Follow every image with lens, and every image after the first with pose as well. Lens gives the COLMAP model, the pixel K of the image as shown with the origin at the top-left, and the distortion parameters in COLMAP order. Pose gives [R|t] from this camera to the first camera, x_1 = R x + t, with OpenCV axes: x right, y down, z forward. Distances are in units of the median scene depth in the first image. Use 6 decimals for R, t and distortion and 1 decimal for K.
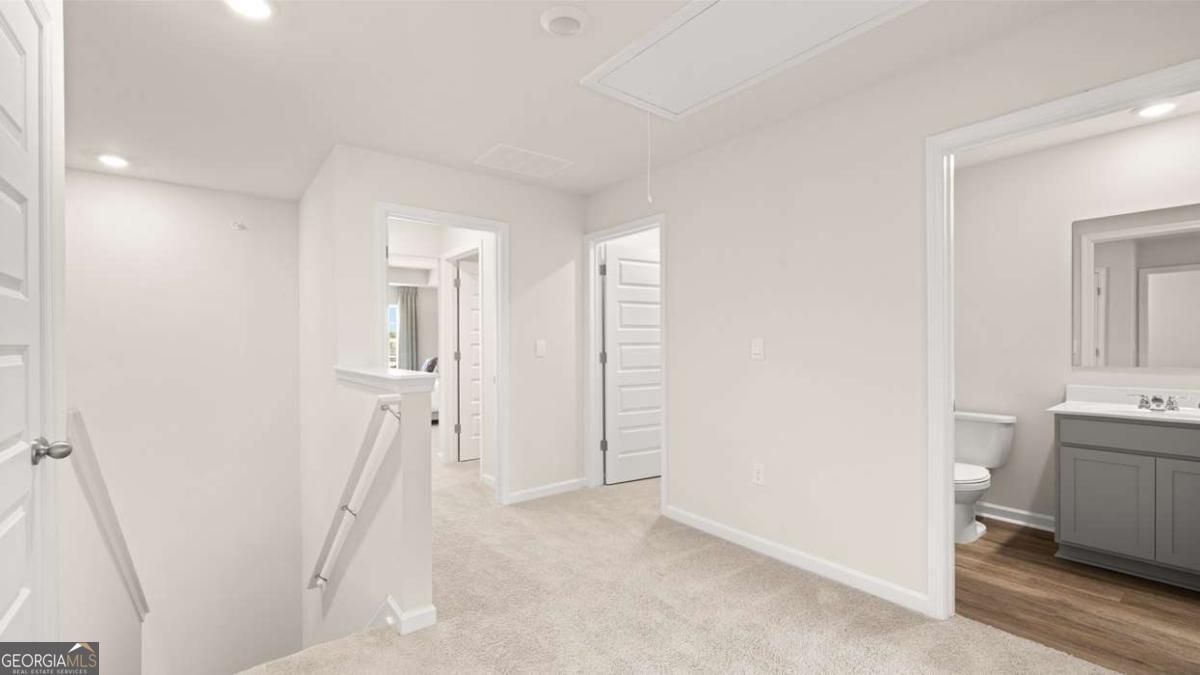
lens RADIAL K [[508.9, 0, 598.3], [0, 508.9, 346.7], [0, 0, 1]] dist [-0.000905, -0.000337]
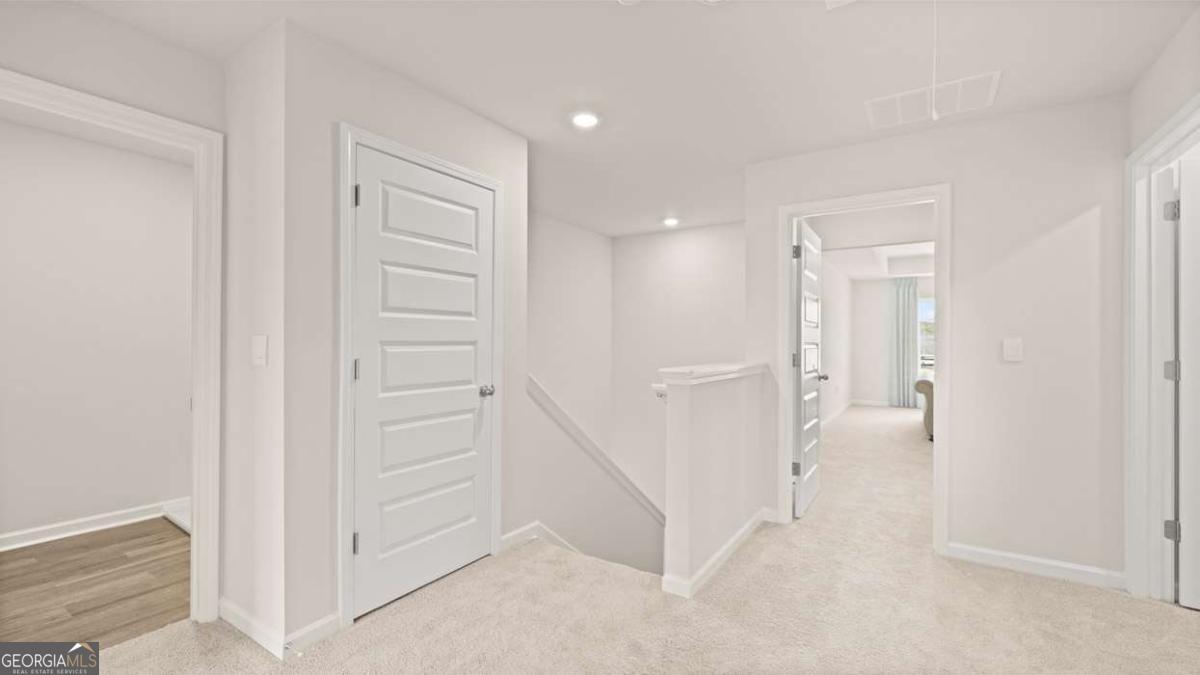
lens RADIAL K [[508.9, 0, 600.4], [0, 508.9, 336.3], [0, 0, 1]] dist [-0.000905, -0.000337]
pose [[0.313903, -0.003557, -0.949448, 0.427831], [-0.010925, 0.999913, -0.007359, -0.004896], [0.949392, 0.012683, 0.313837, 0.308738]]
